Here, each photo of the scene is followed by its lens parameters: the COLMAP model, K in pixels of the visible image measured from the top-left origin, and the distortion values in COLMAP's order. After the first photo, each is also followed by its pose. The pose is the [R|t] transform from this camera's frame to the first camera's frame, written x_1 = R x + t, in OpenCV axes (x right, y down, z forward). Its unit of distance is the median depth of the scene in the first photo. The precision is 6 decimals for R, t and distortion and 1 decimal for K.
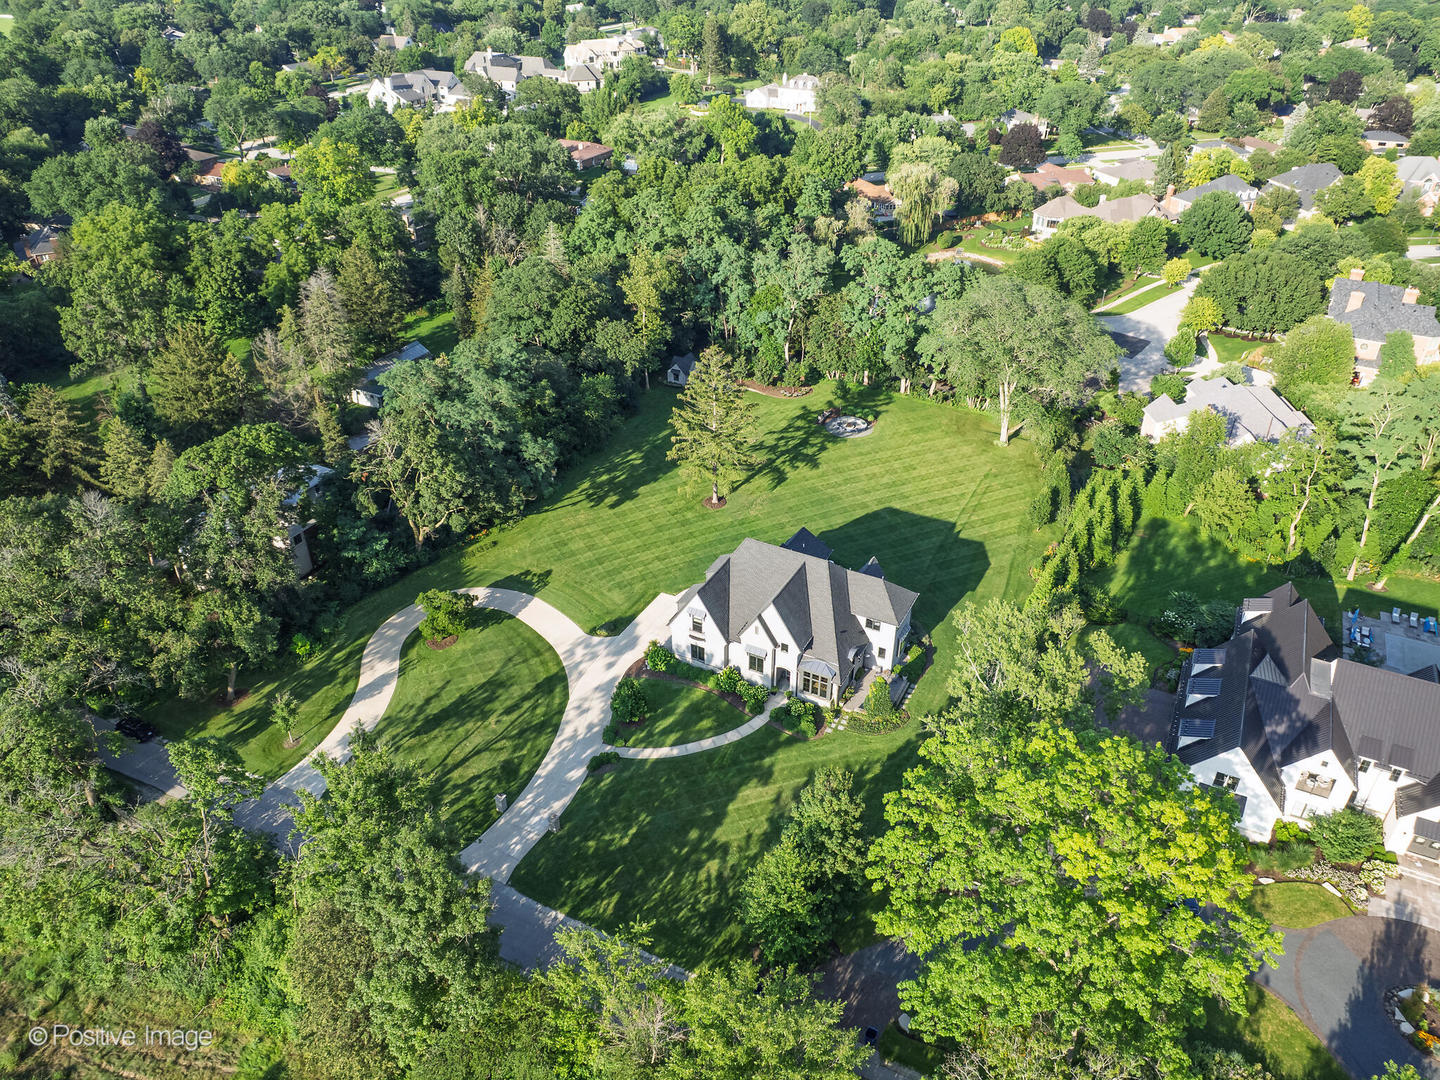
lens RADIAL K [[1029.6, 0, 741.7], [0, 1029.6, 541.7], [0, 0, 1]] dist [-0.069466, 0.052509]
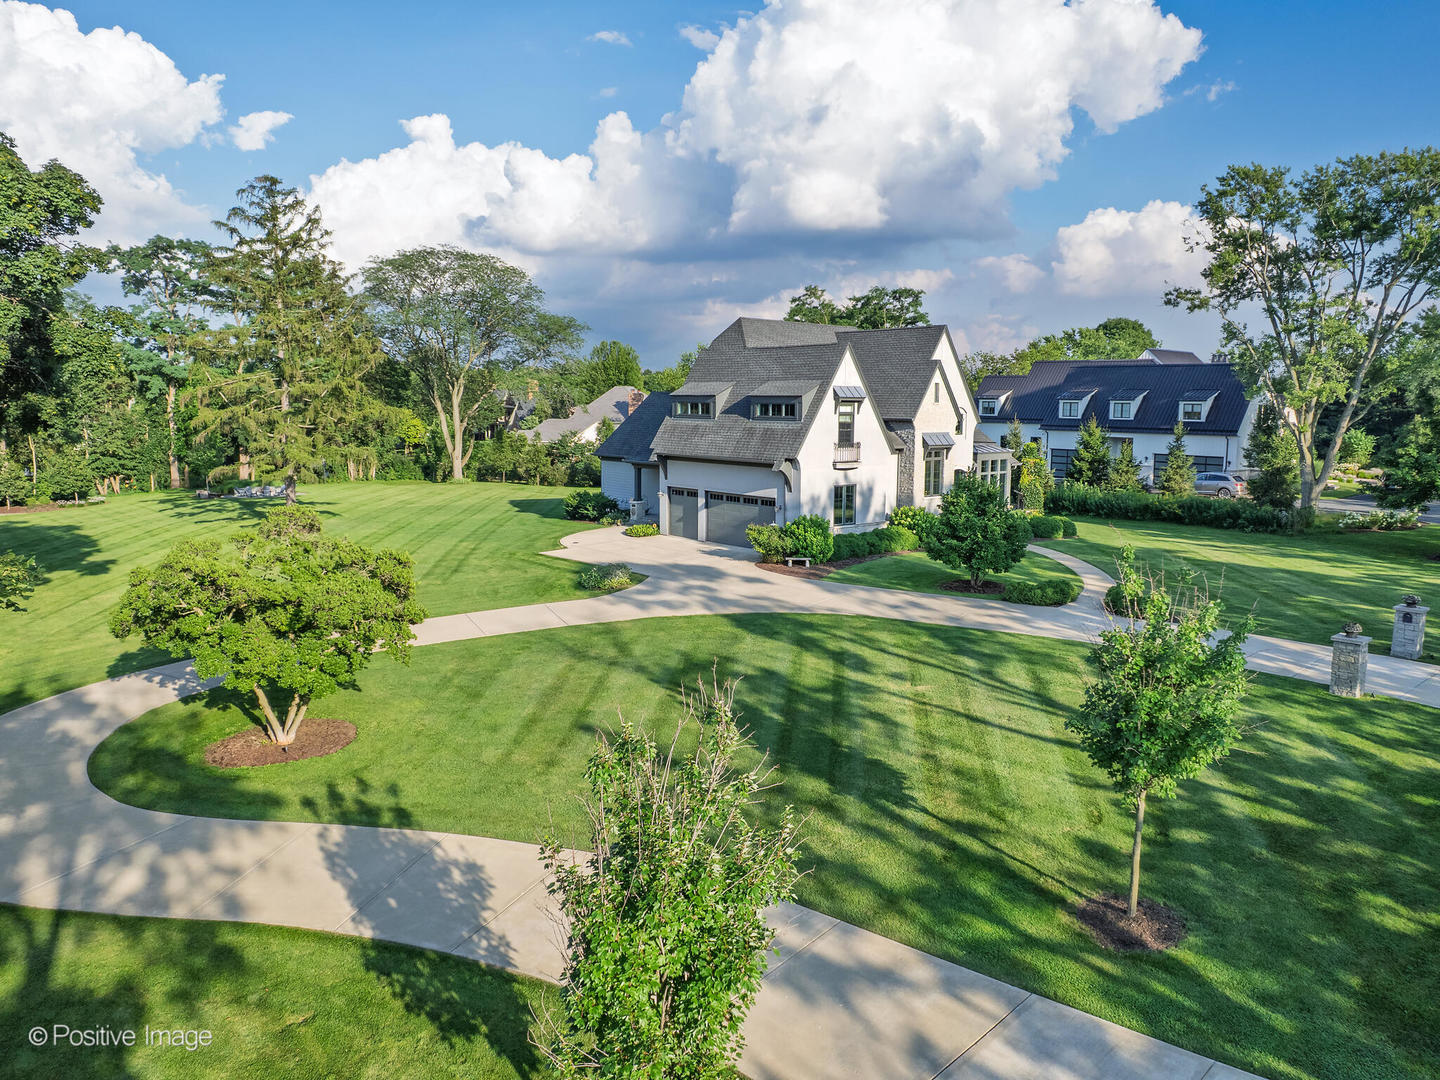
lens RADIAL K [[1029.6, 0, 730.6], [0, 1029.6, 534.0], [0, 0, 1]] dist [-0.069466, 0.052509]
pose [[0.381788, -0.123836, 0.915916, -0.484185], [0.493141, 0.865431, -0.088549, 0.133336], [-0.781697, 0.485482, 0.391480, 0.845154]]
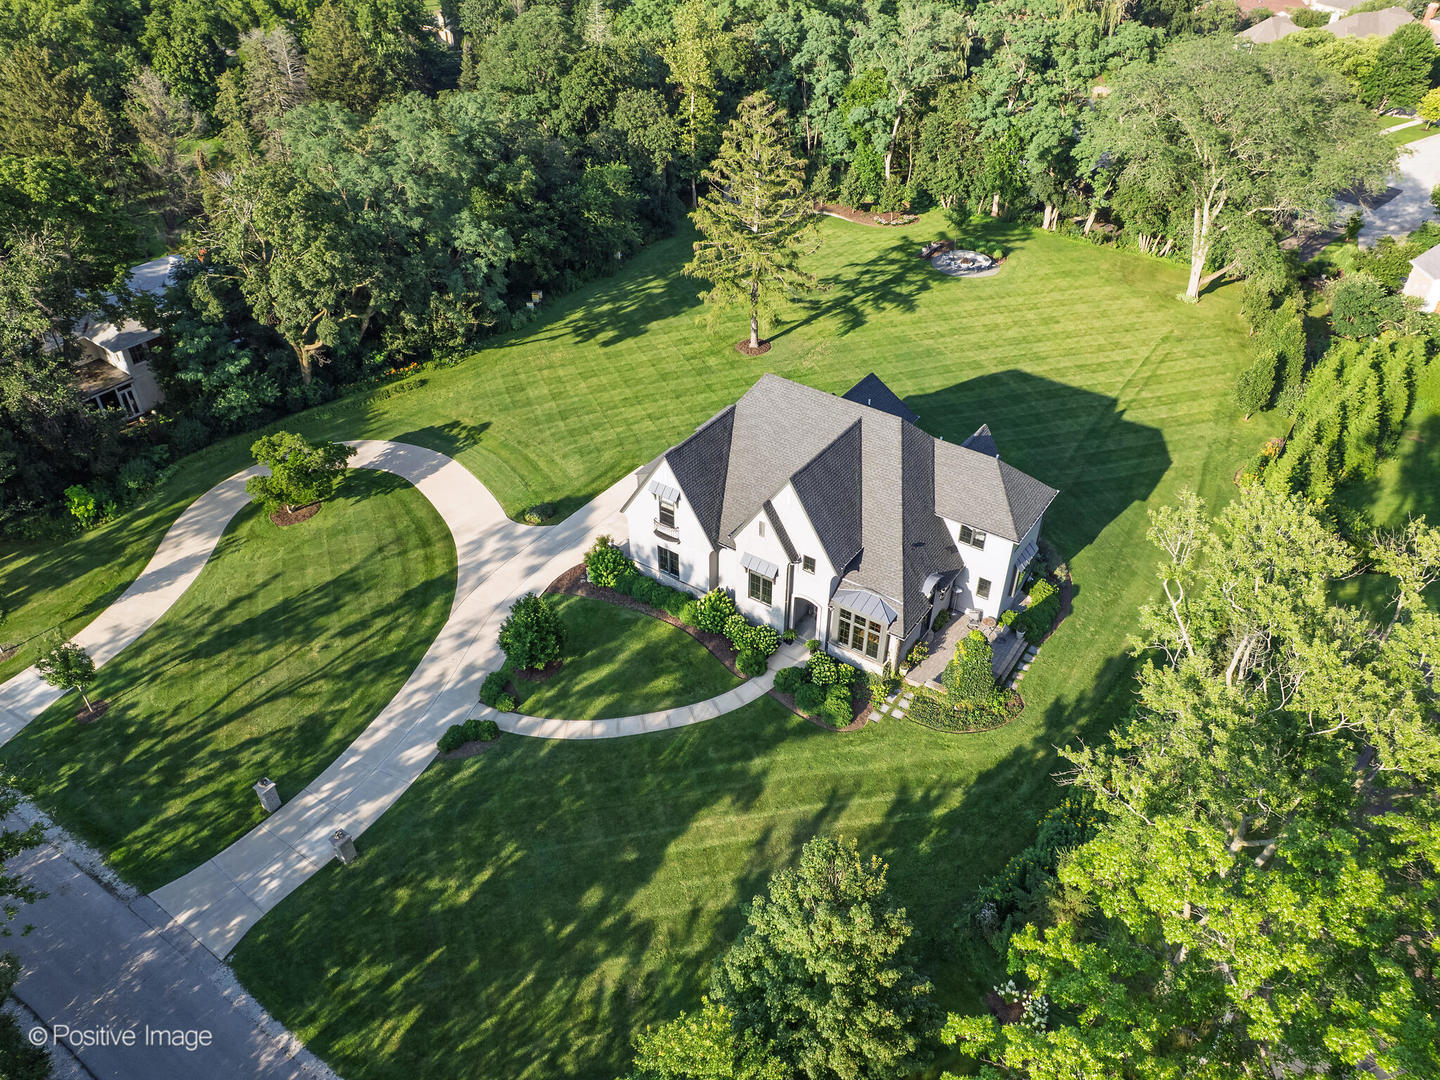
lens RADIAL K [[1029.6, 0, 736.6], [0, 1029.6, 546.0], [0, 0, 1]] dist [-0.069466, 0.052509]
pose [[0.991301, 0.079343, -0.105007, 0.056381], [-0.070410, 0.993786, 0.086204, 0.044434], [0.111194, -0.078060, 0.990728, 0.409233]]
